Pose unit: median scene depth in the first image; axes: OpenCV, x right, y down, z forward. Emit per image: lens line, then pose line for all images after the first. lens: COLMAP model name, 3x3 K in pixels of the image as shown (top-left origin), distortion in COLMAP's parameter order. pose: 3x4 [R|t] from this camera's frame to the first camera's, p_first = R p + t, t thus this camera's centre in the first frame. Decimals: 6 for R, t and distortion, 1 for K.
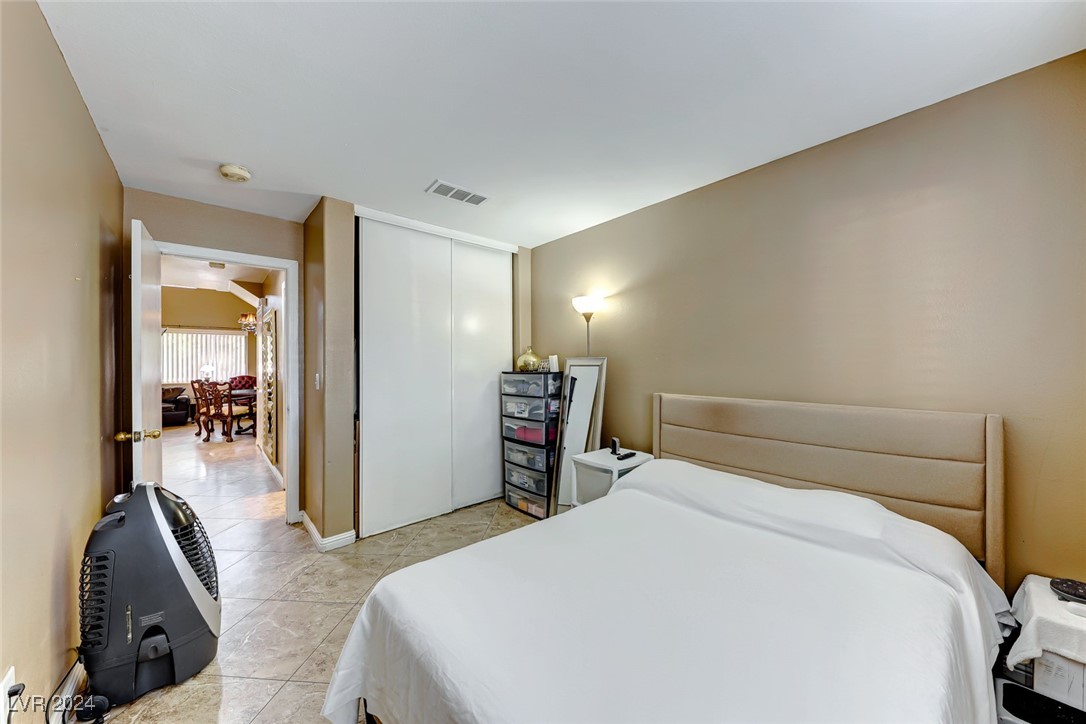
lens RADIAL K [[373.8, 0, 540.8], [0, 373.8, 359.0], [0, 0, 1]] dist [0.012599, -0.006462]
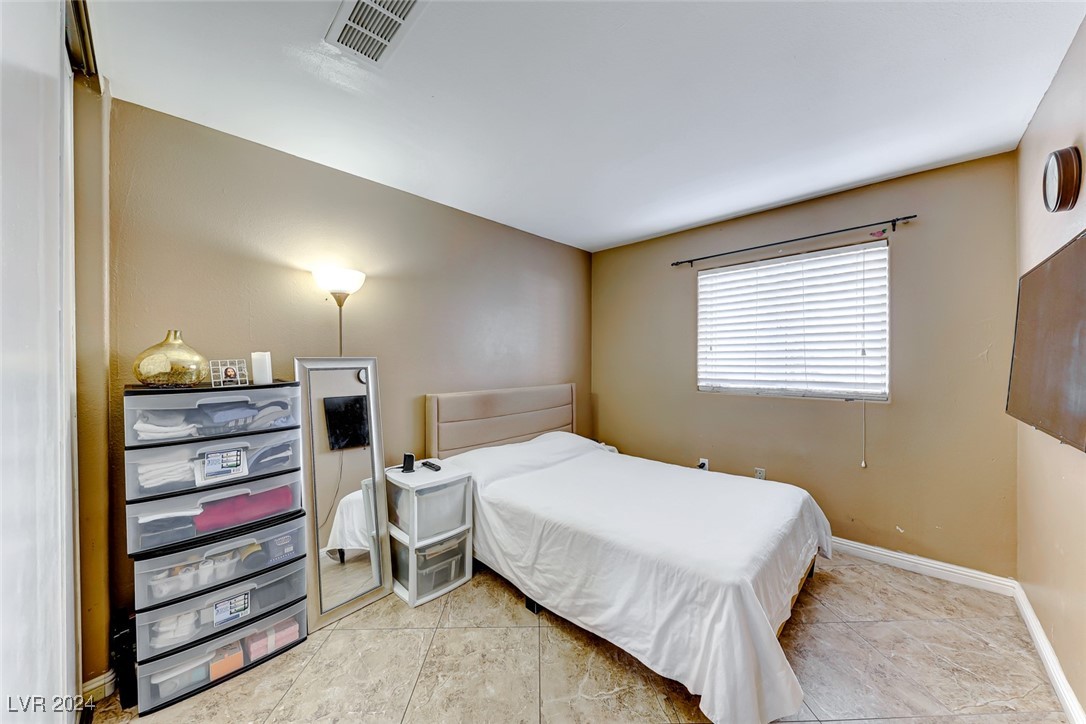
lens RADIAL K [[373.8, 0, 540.8], [0, 373.8, 359.0], [0, 0, 1]] dist [0.012599, -0.006462]
pose [[-0.064389, 0.006190, 0.997906, -0.567208], [-0.001305, 0.999979, -0.006287, 0.003043], [-0.997924, -0.001707, -0.064379, 0.642652]]
